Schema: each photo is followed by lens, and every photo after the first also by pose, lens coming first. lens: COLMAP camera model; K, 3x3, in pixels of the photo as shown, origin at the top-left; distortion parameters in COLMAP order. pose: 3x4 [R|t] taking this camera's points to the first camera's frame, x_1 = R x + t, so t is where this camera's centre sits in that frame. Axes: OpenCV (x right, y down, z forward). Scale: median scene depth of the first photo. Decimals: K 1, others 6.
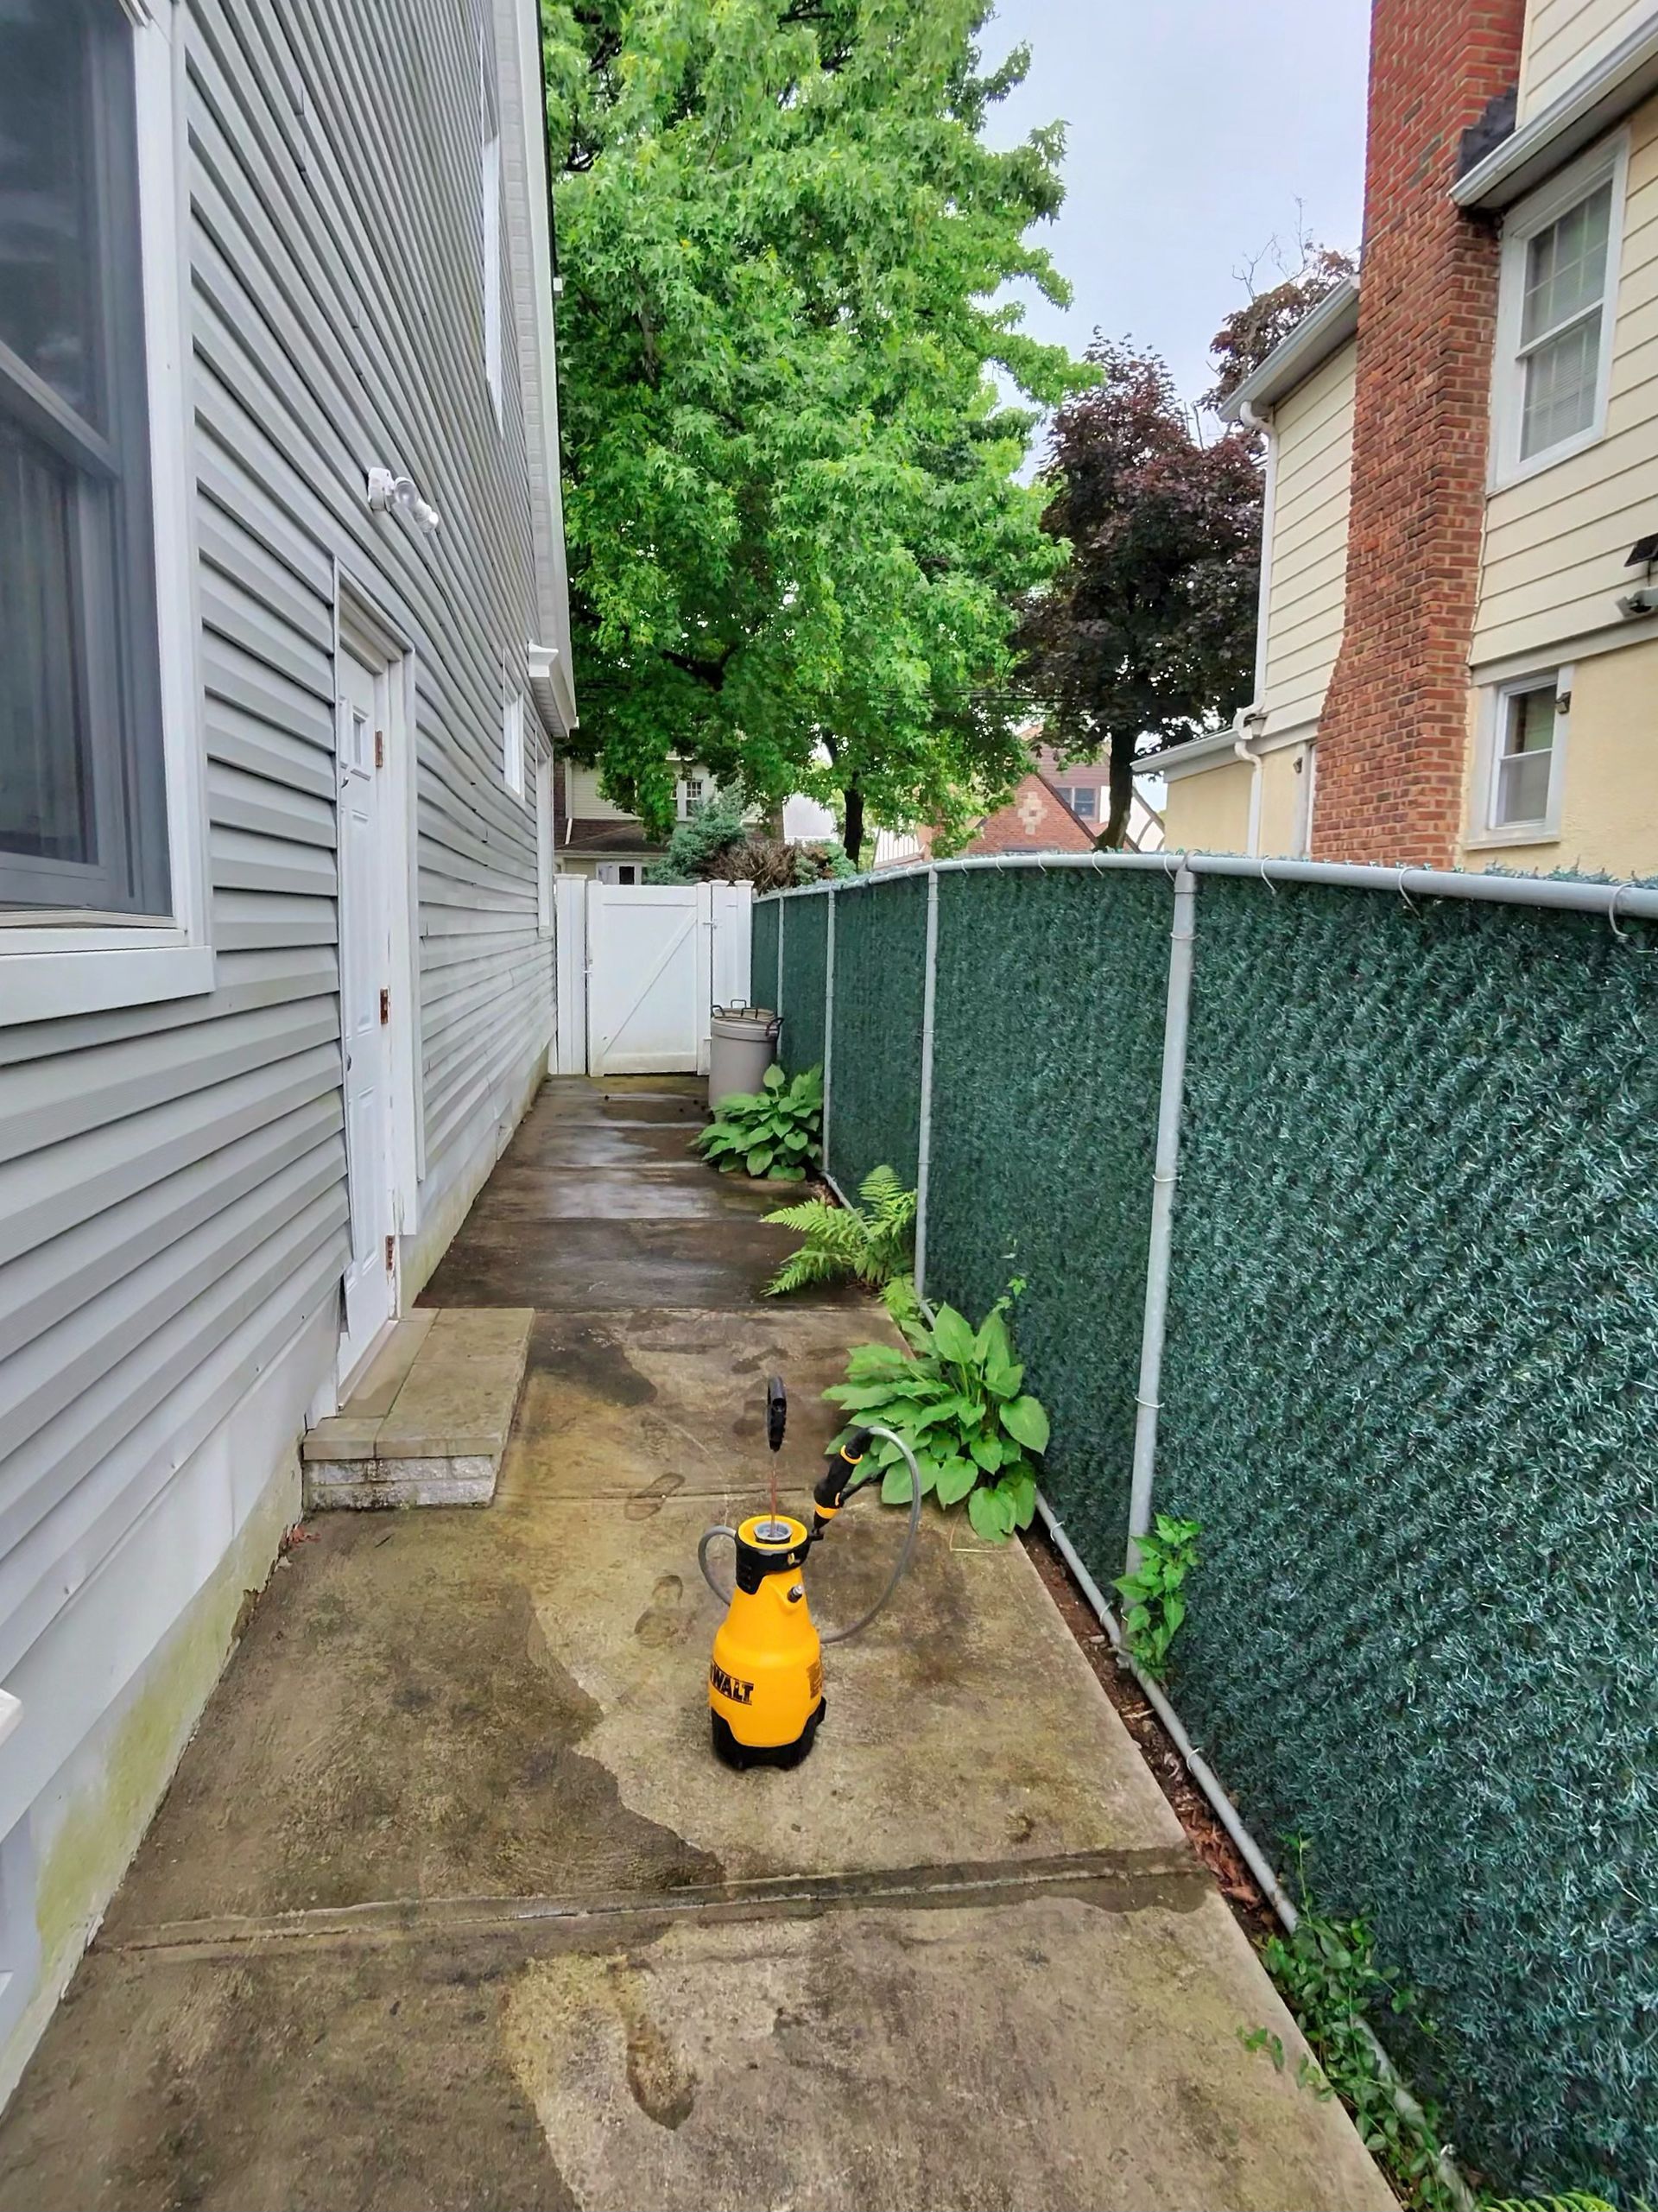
lens RADIAL K [[1370.2, 0, 831.4], [0, 1370.2, 1083.7], [0, 0, 1]] dist [0.003497, 0.000309]
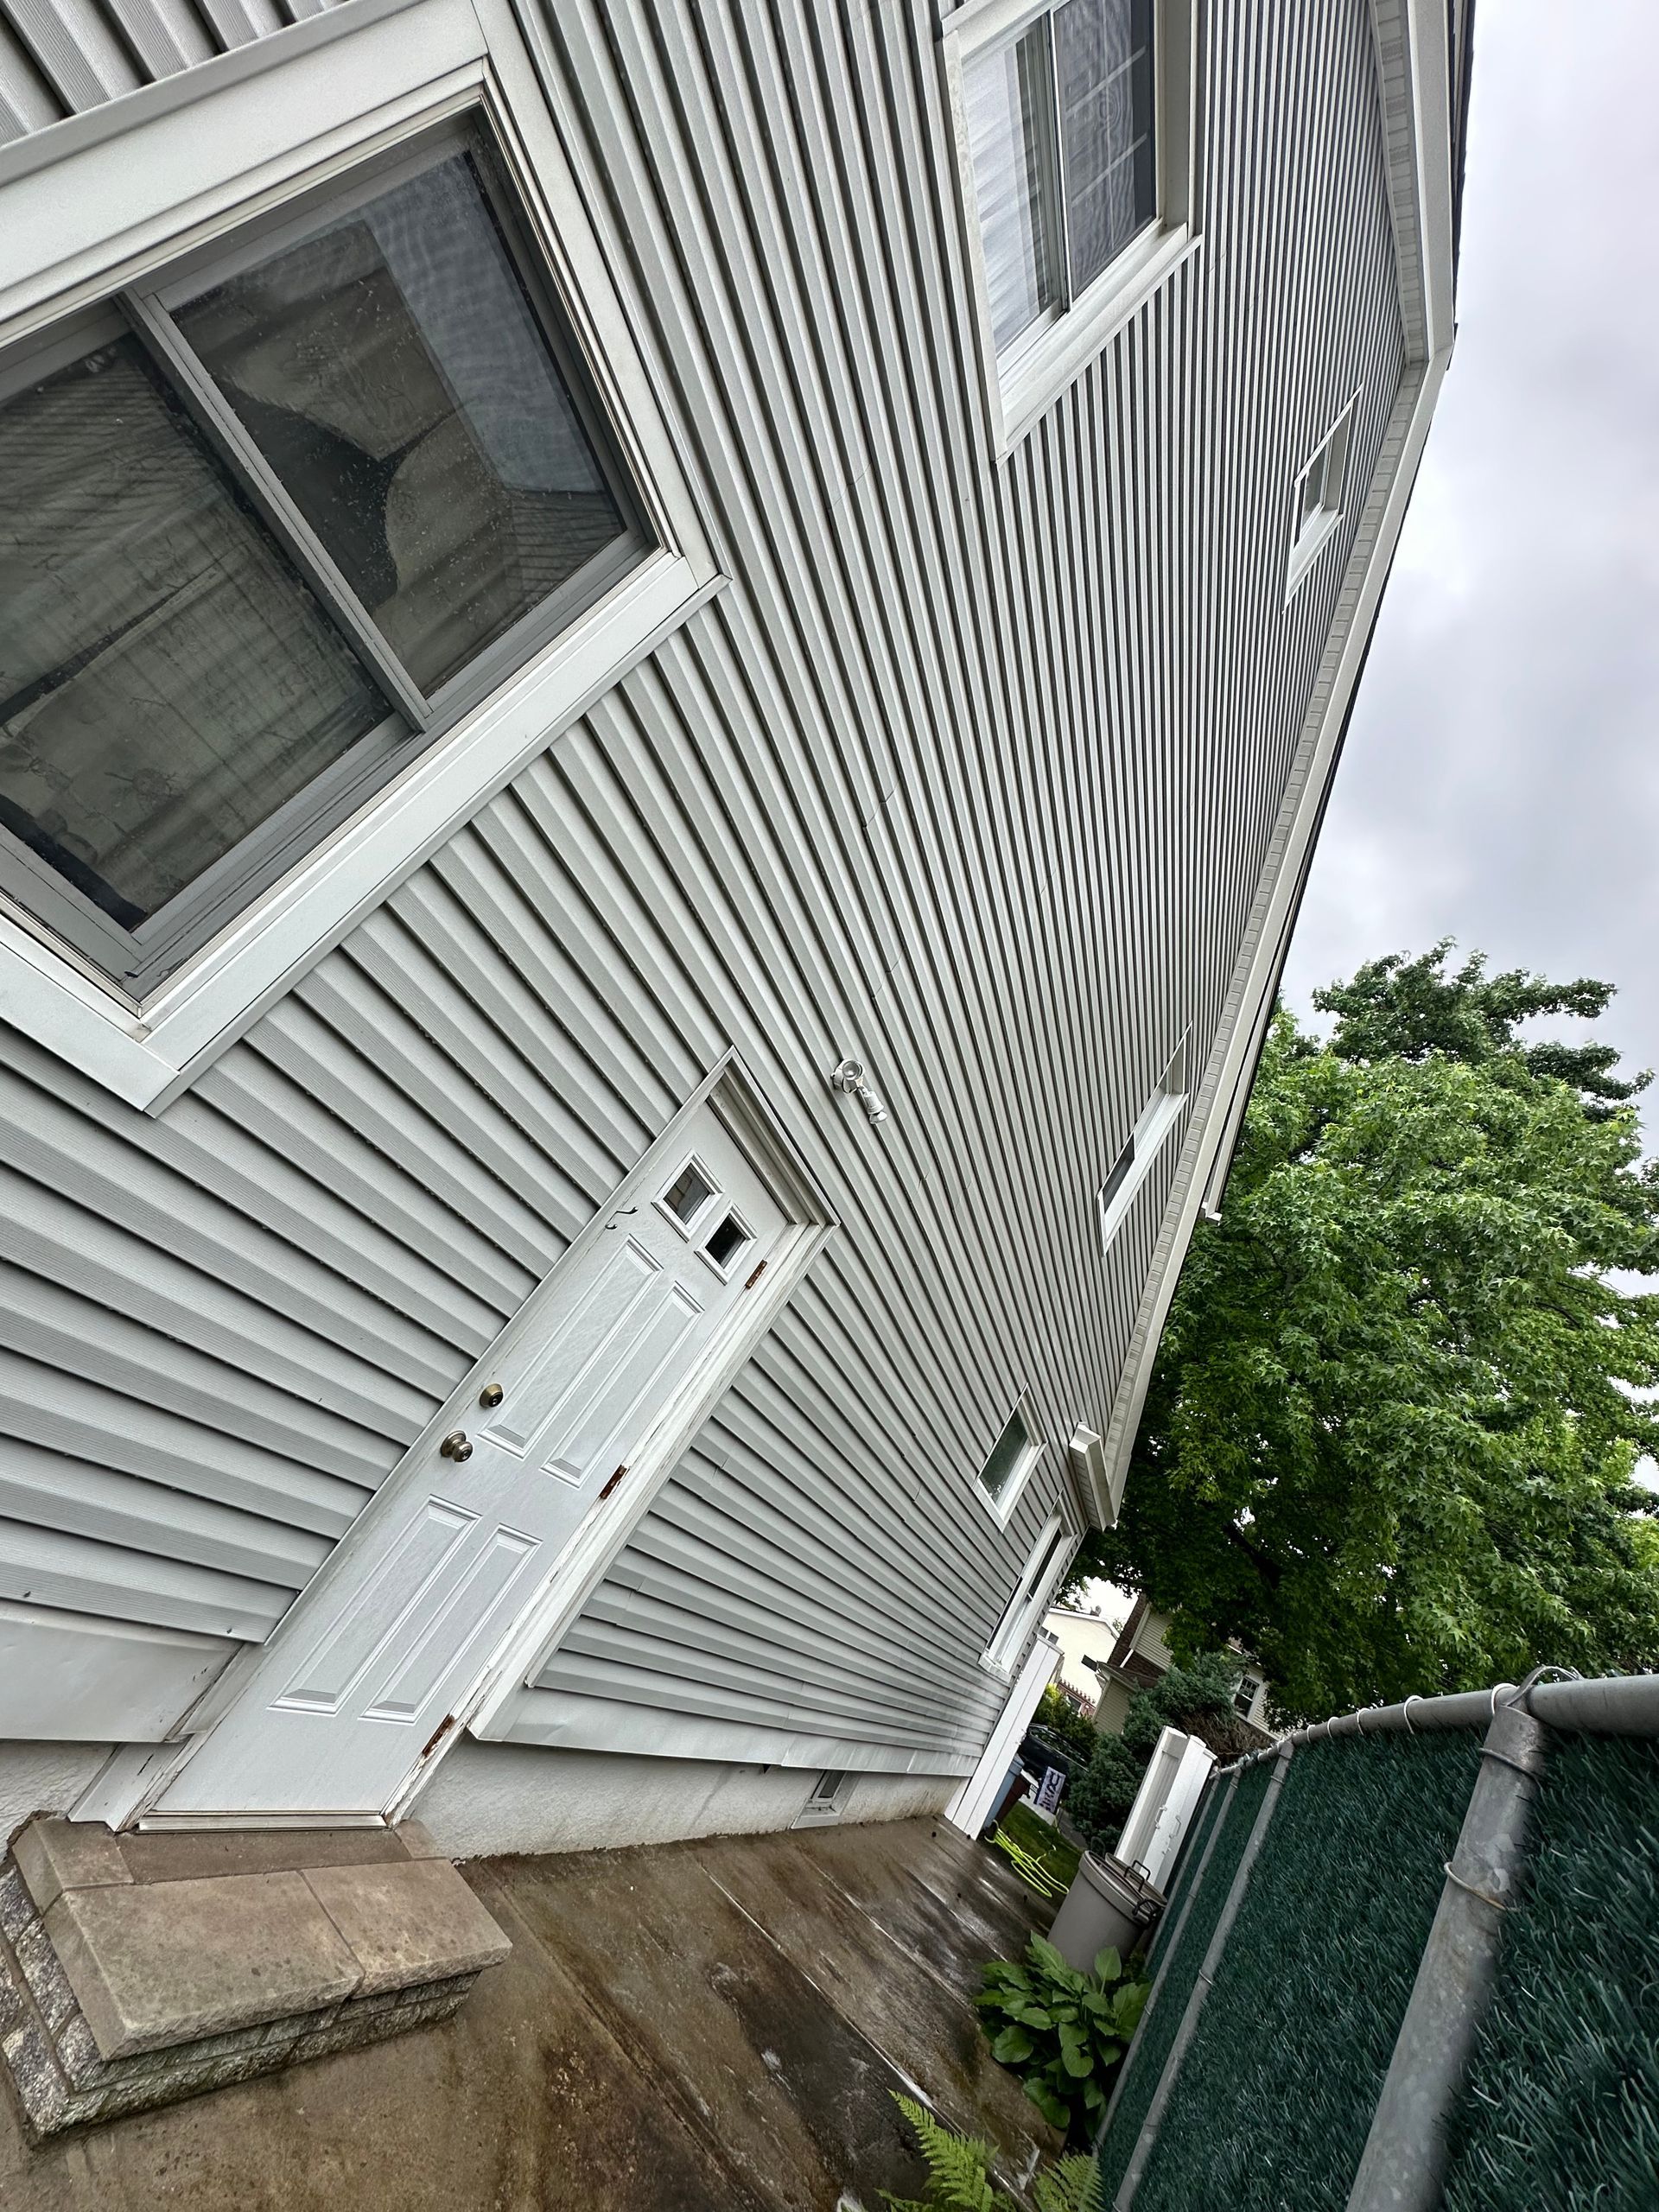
lens RADIAL K [[927.4, 0, 831.2], [0, 927.4, 1105.6], [0, 0, 1]] dist [-0.012699, -0.000426]
pose [[0.748443, 0.200422, -0.632190, 0.095314], [-0.567516, 0.686788, -0.454145, -0.017863], [0.343160, 0.698680, 0.627764, 0.260410]]
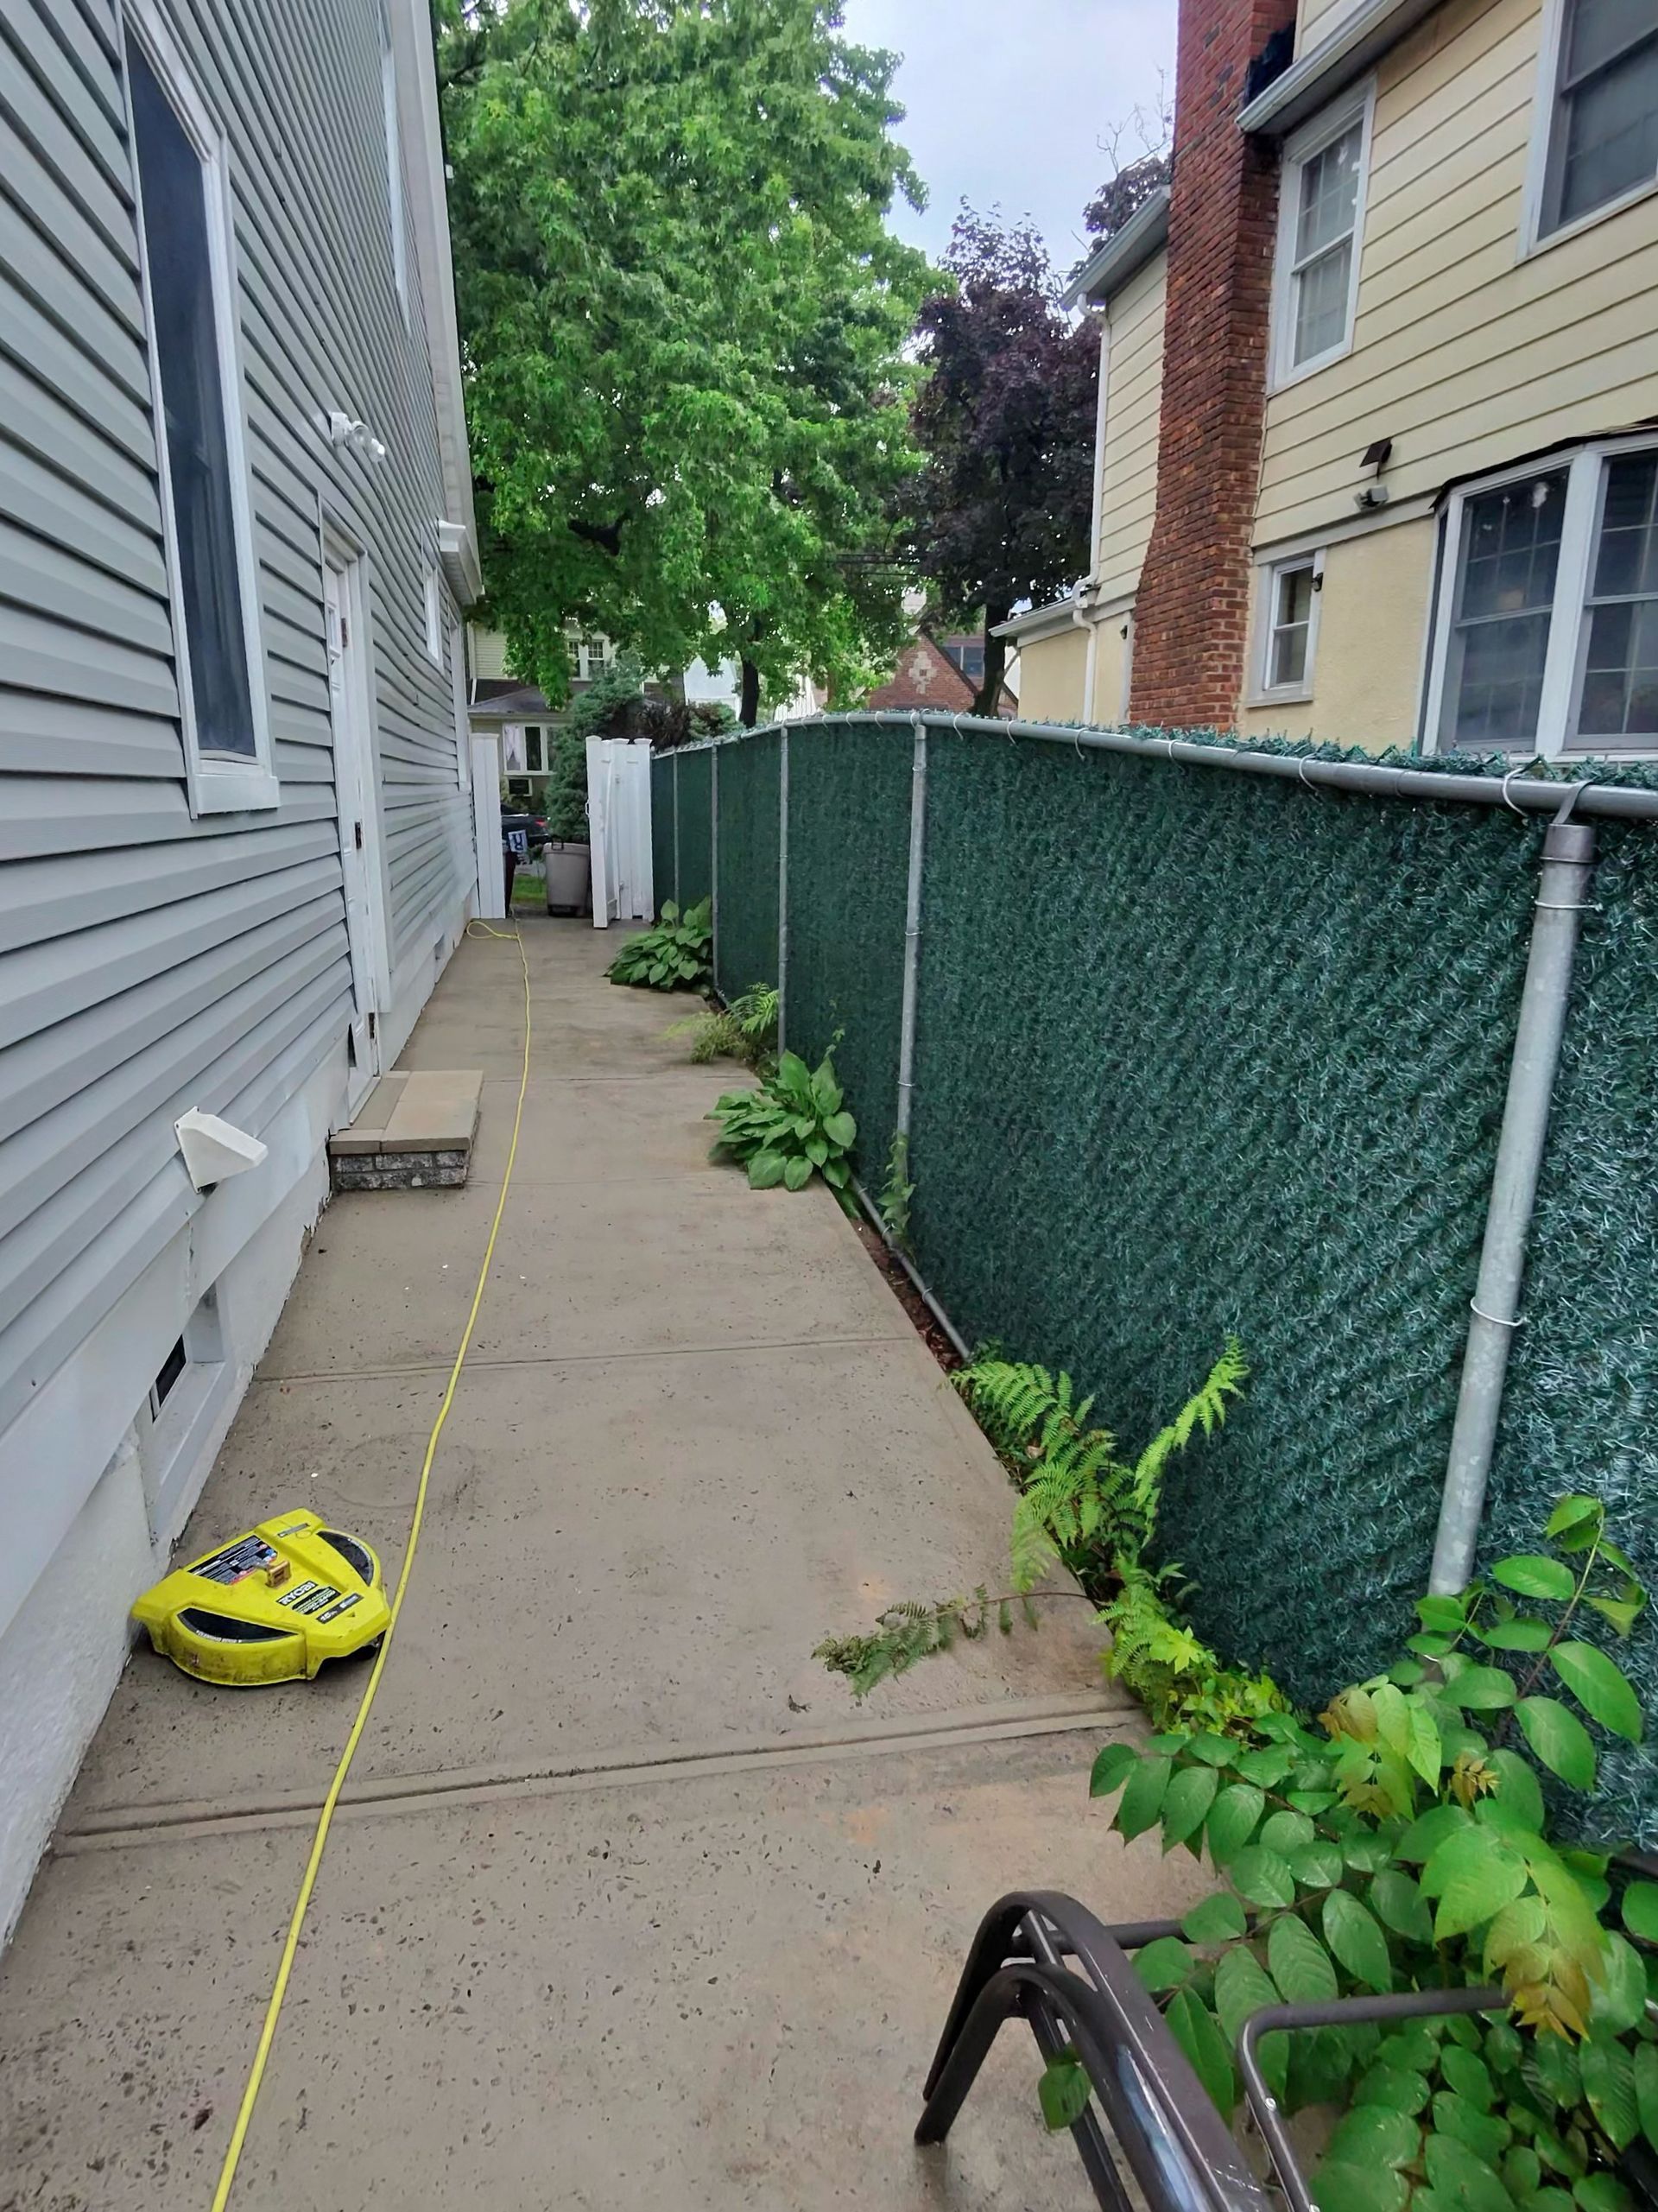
lens RADIAL K [[1370.2, 0, 826.1], [0, 1370.2, 1112.4], [0, 0, 1]] dist [0.003497, 0.000309]
pose [[0.998266, -0.021769, 0.054699, 0.025042], [0.015249, 0.993026, 0.116904, 0.034997], [-0.056863, -0.115867, 0.991636, -0.208281]]
